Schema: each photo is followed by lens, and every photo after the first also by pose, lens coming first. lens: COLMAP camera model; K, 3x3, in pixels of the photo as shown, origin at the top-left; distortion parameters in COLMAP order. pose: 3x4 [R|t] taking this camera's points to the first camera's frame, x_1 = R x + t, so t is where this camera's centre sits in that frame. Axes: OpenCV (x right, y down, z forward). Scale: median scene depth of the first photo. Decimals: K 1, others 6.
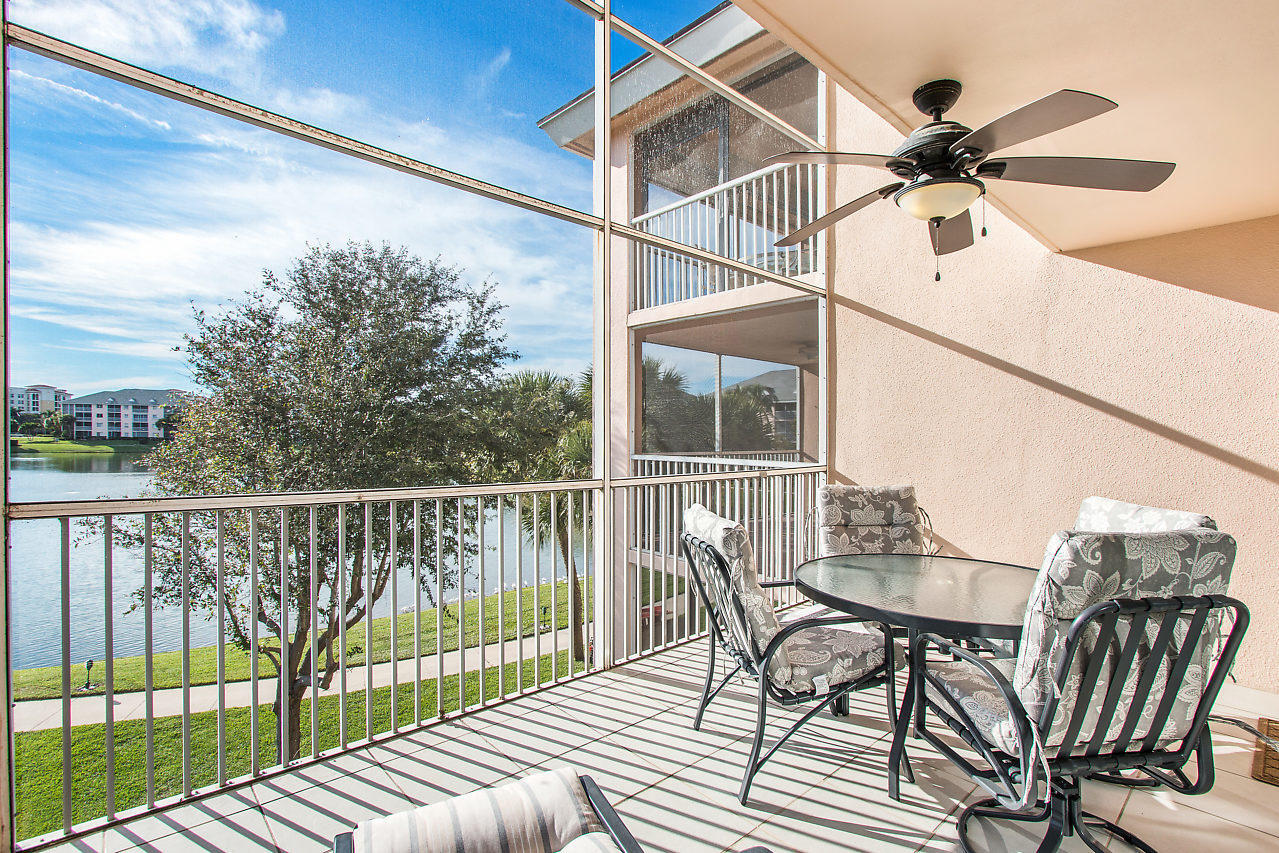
lens RADIAL K [[613.7, 0, 644.7], [0, 613.7, 427.4], [0, 0, 1]] dist [0.001007, -0.000322]
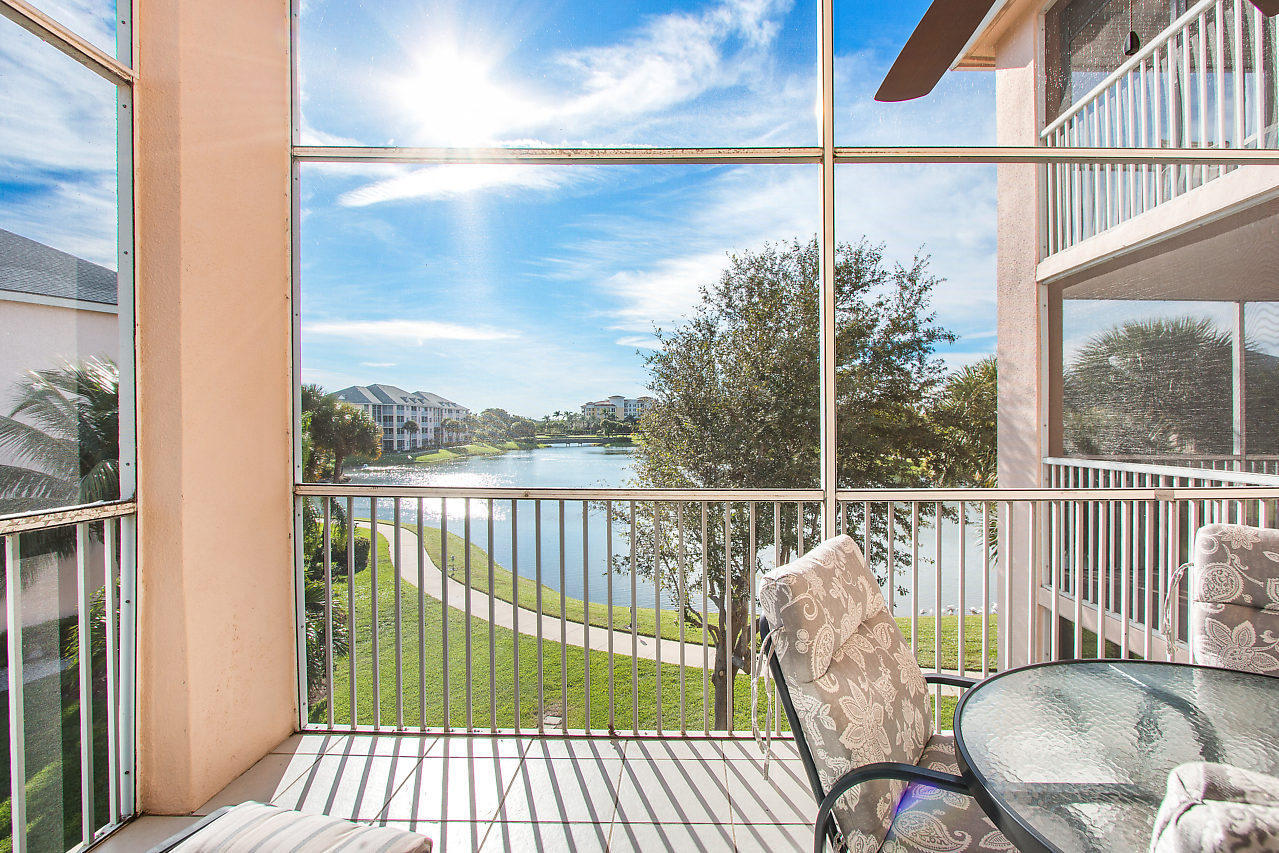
lens RADIAL K [[639.7, 0, 671.7], [0, 639.7, 433.6], [0, 0, 1]] dist [-0.011436, -0.000317]
pose [[0.729749, -0.004326, -0.683702, 0.173642], [0.015312, 0.999833, 0.010017, 0.001941], [0.683544, -0.017779, 0.729693, 0.151621]]
